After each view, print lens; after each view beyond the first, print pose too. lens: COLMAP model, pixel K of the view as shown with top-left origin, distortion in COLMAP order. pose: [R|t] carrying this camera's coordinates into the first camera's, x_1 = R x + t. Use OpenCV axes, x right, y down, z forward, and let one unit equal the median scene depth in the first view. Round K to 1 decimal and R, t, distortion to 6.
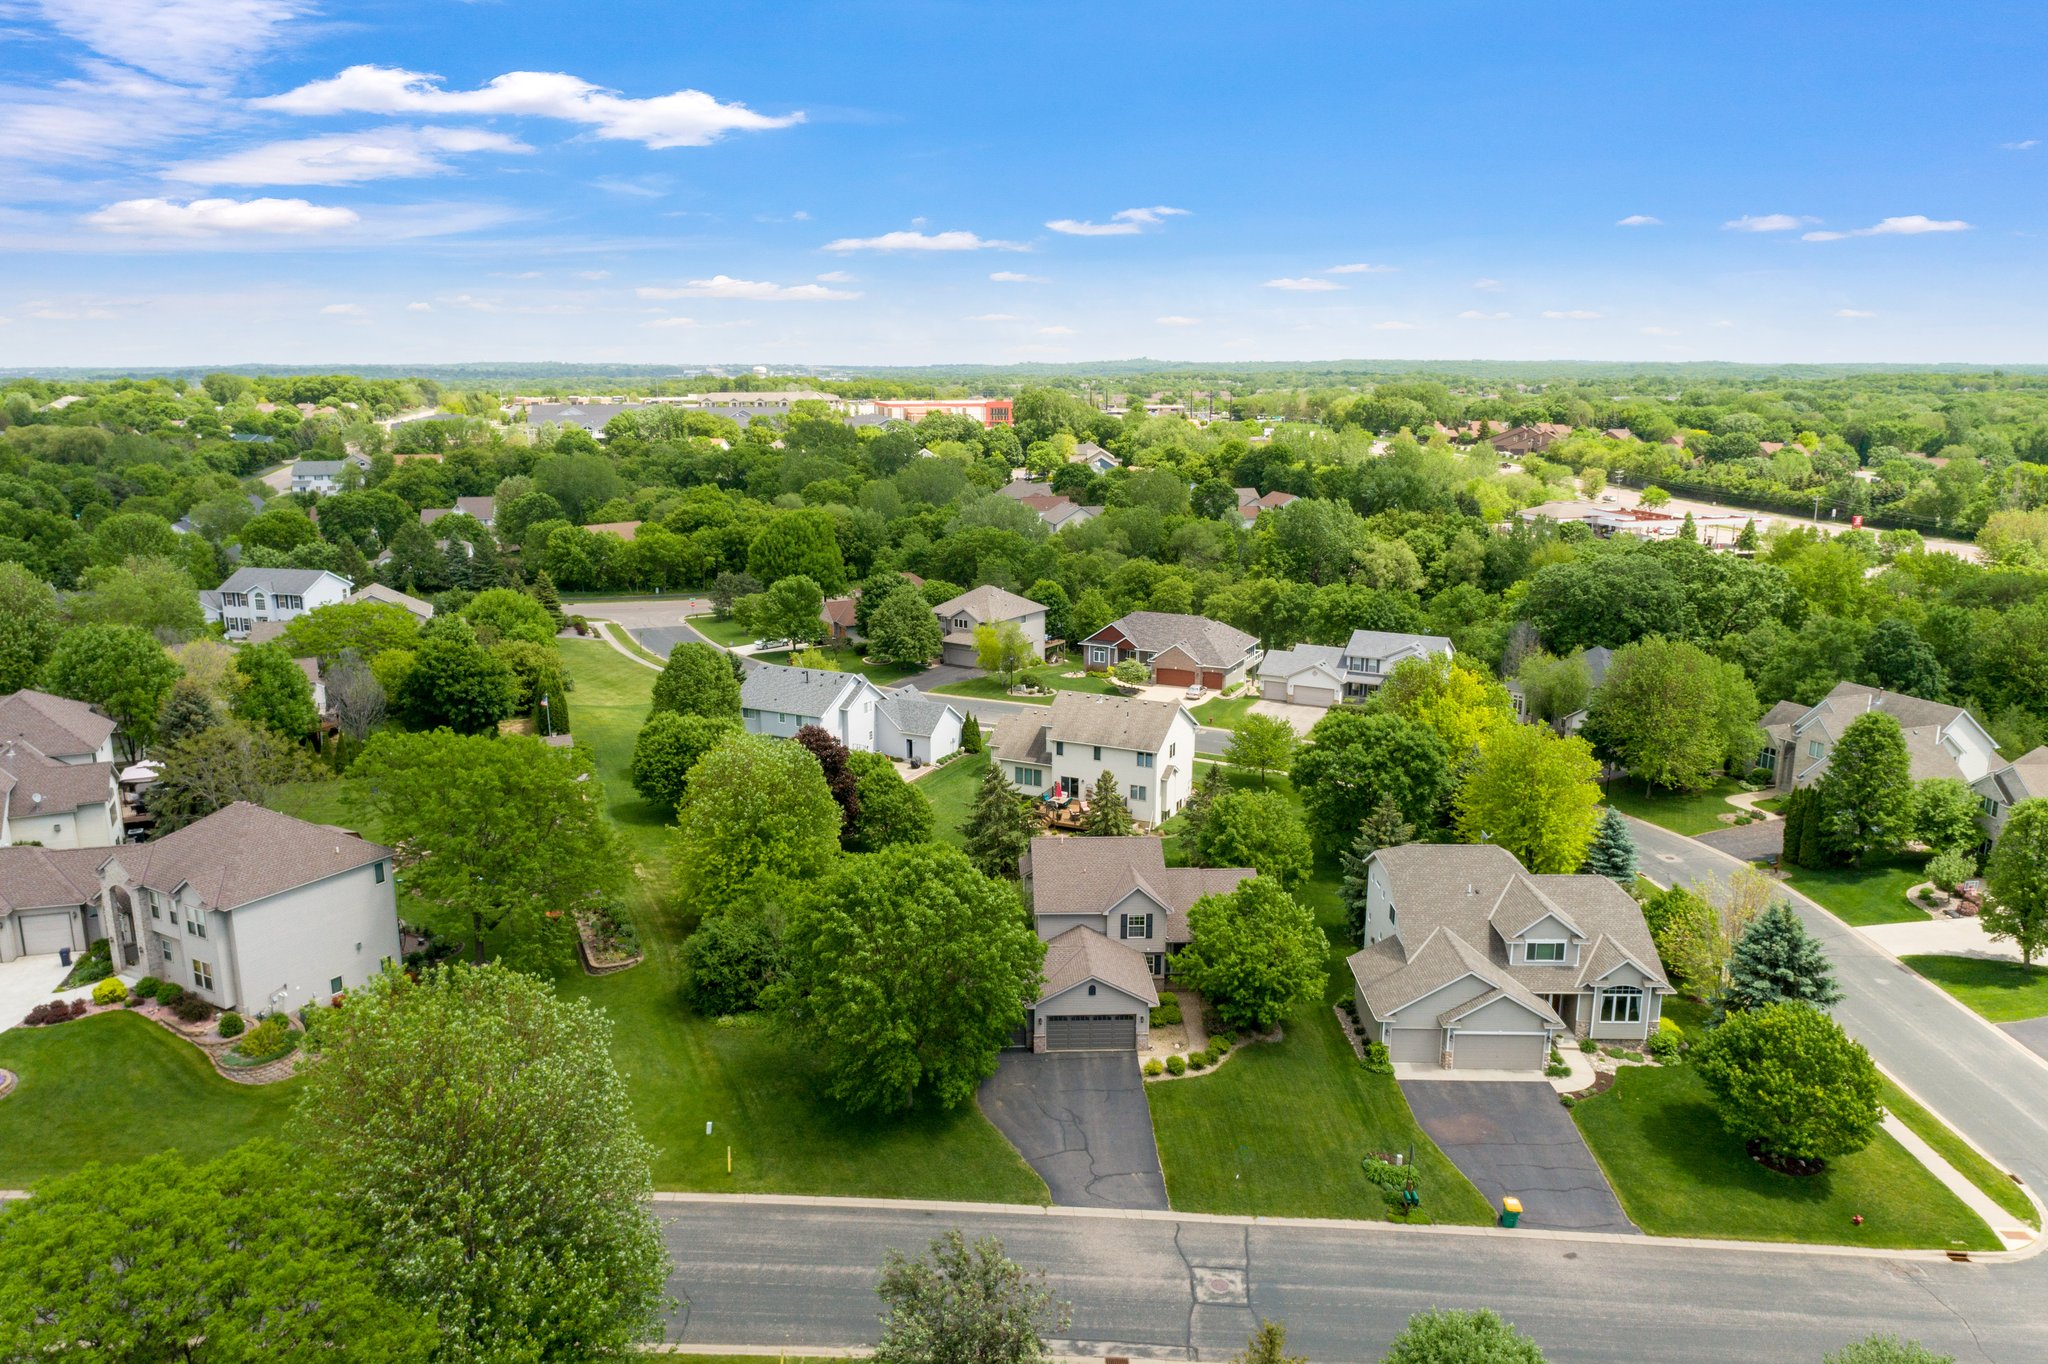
lens RADIAL K [[1409.7, 0, 1025.3], [0, 1409.7, 685.9], [0, 0, 1]] dist [-0.008595, 0.017958]
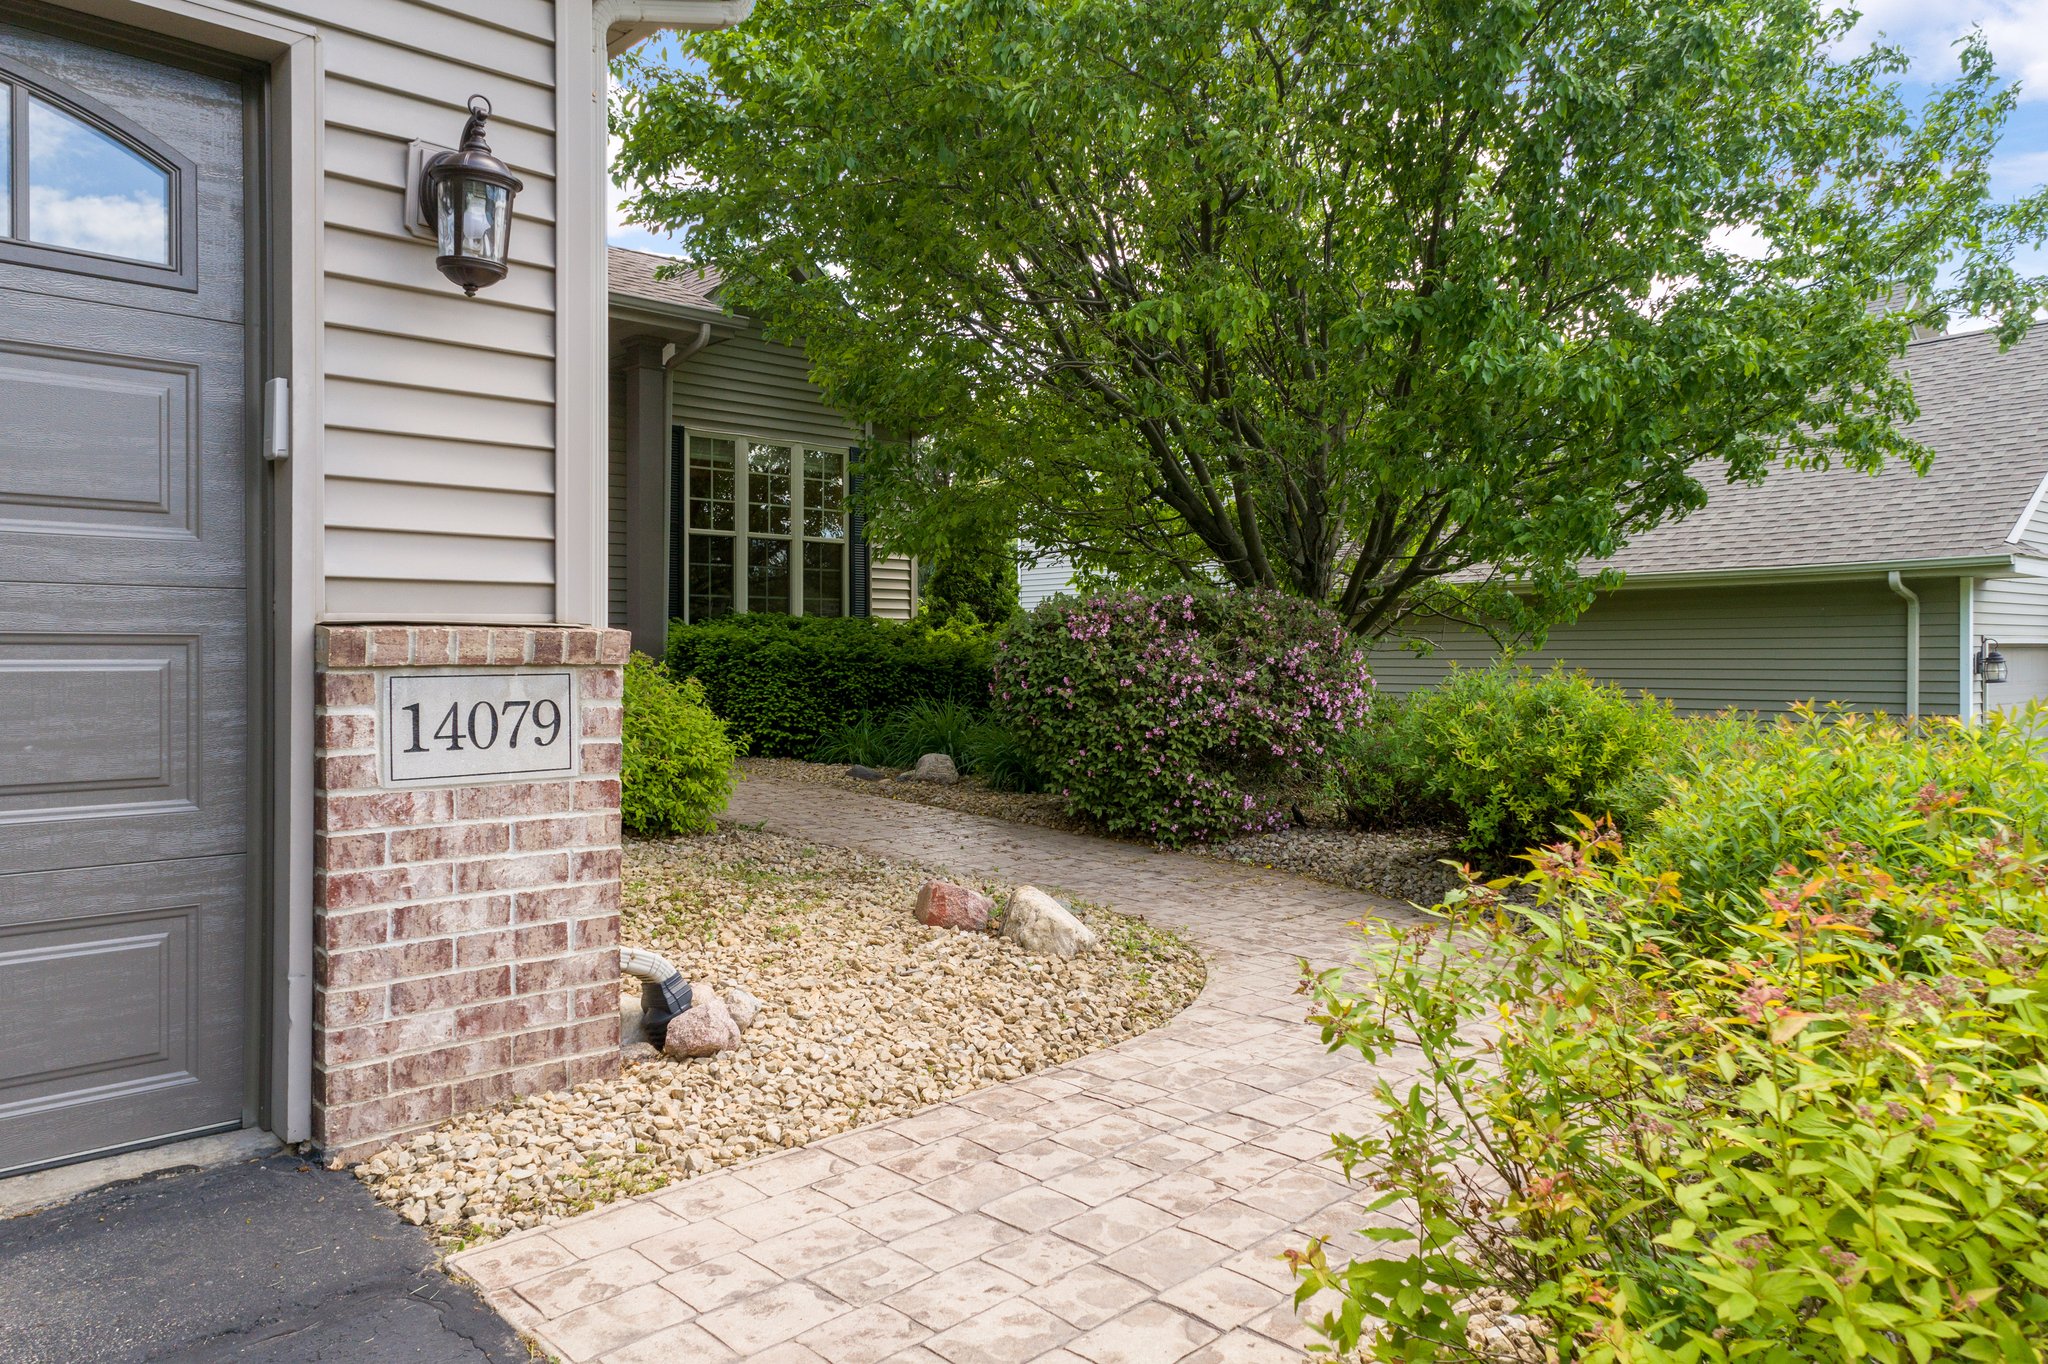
lens RADIAL K [[1409.7, 0, 1059.8], [0, 1409.7, 639.1], [0, 0, 1]] dist [-0.008595, 0.017958]
pose [[0.738613, -0.002249, 0.674125, 0.048971], [0.160013, 0.972001, -0.172076, 0.181476], [-0.654864, 0.234966, 0.718293, 0.682093]]
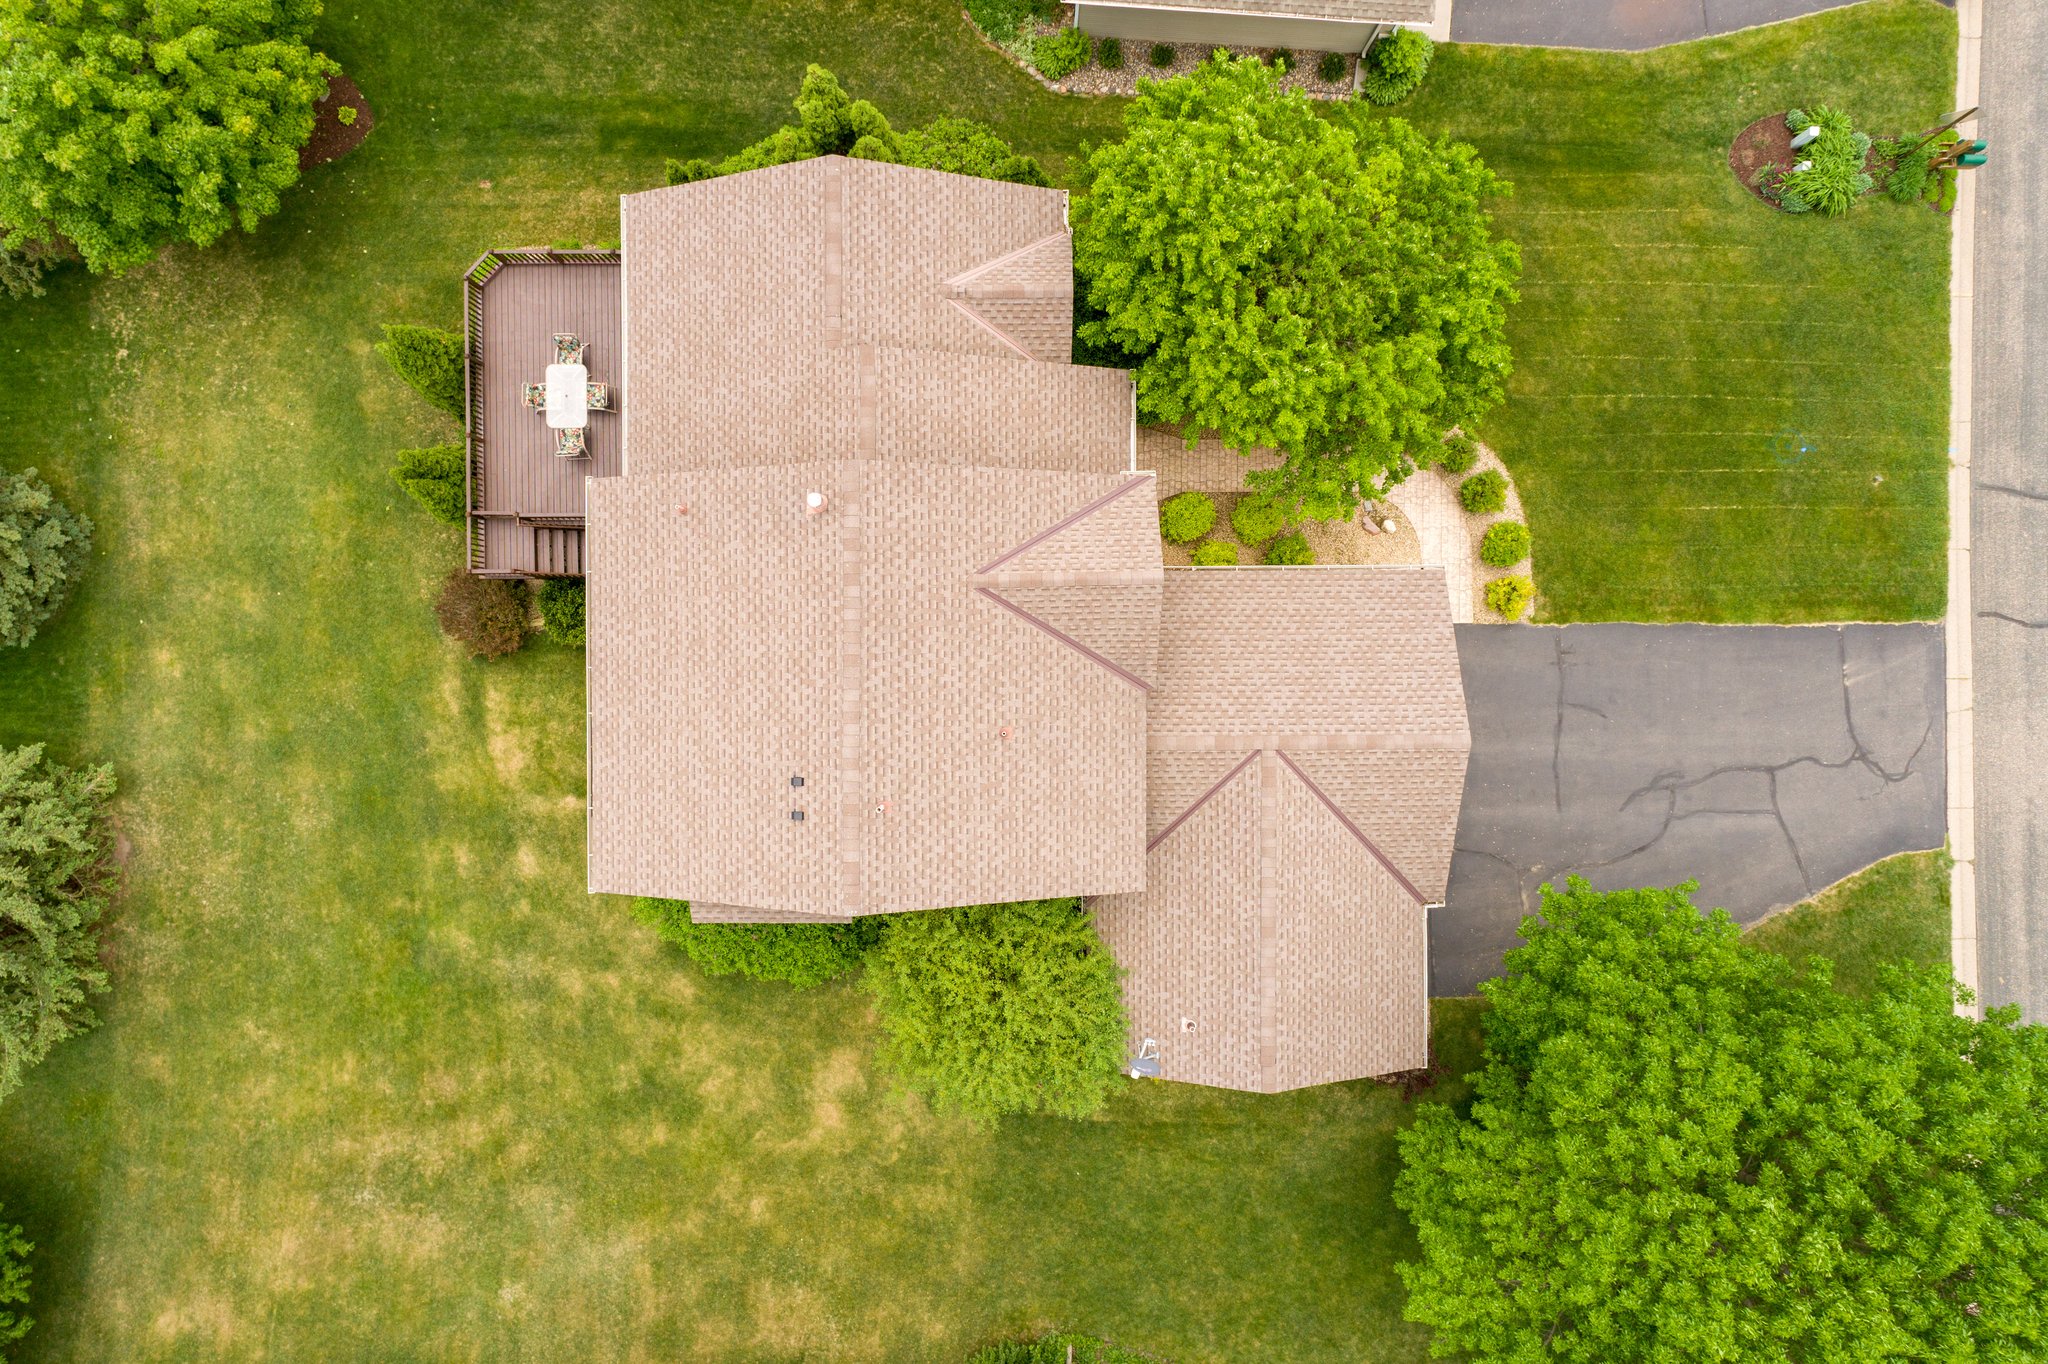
lens RADIAL K [[1409.7, 0, 1019.3], [0, 1409.7, 677.8], [0, 0, 1]] dist [-0.008595, 0.017958]
pose [[0.039806, -0.998997, -0.020495, 0.047096], [0.226262, -0.010966, 0.974005, -0.130242], [-0.973253, -0.043408, 0.225598, 0.720567]]
